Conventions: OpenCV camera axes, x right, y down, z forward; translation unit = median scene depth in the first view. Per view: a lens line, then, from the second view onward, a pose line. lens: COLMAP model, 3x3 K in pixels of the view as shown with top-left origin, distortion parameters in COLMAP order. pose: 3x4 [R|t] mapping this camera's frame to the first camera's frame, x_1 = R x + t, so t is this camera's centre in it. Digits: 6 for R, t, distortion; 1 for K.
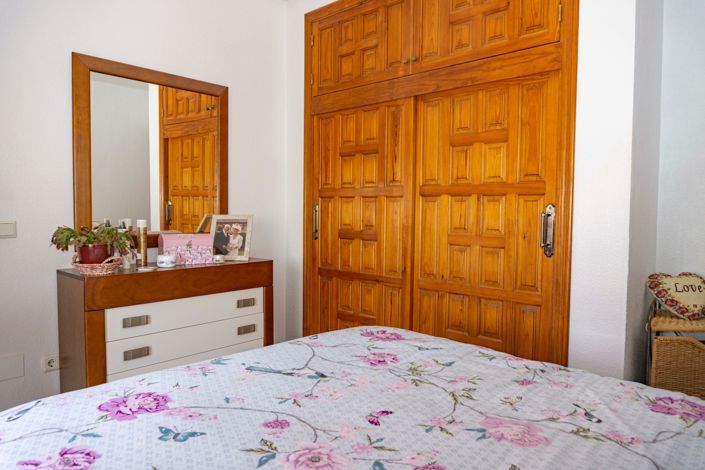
lens RADIAL K [[469.8, 0, 352.5], [0, 469.8, 235.0], [0, 0, 1]] dist [-0.008101, -0.005710]
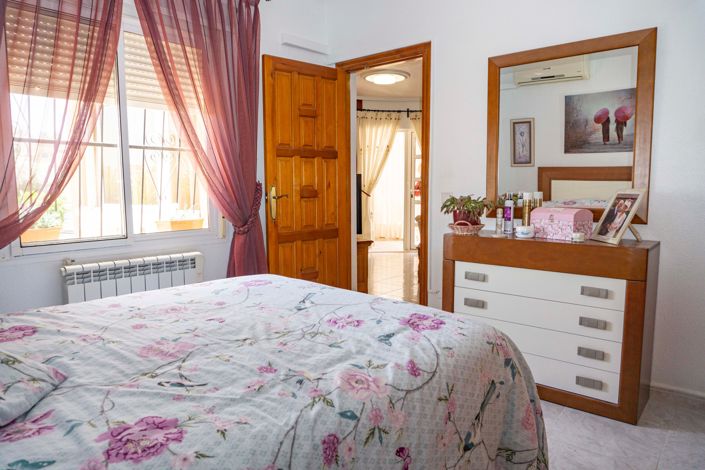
lens RADIAL K [[469.8, 0, 352.5], [0, 469.8, 235.0], [0, 0, 1]] dist [-0.008101, -0.005710]
pose [[0.018093, 0.096107, -0.995207, 1.079943], [-0.047286, 0.994338, 0.095164, -0.032522], [0.998717, 0.045338, 0.022535, 0.977849]]
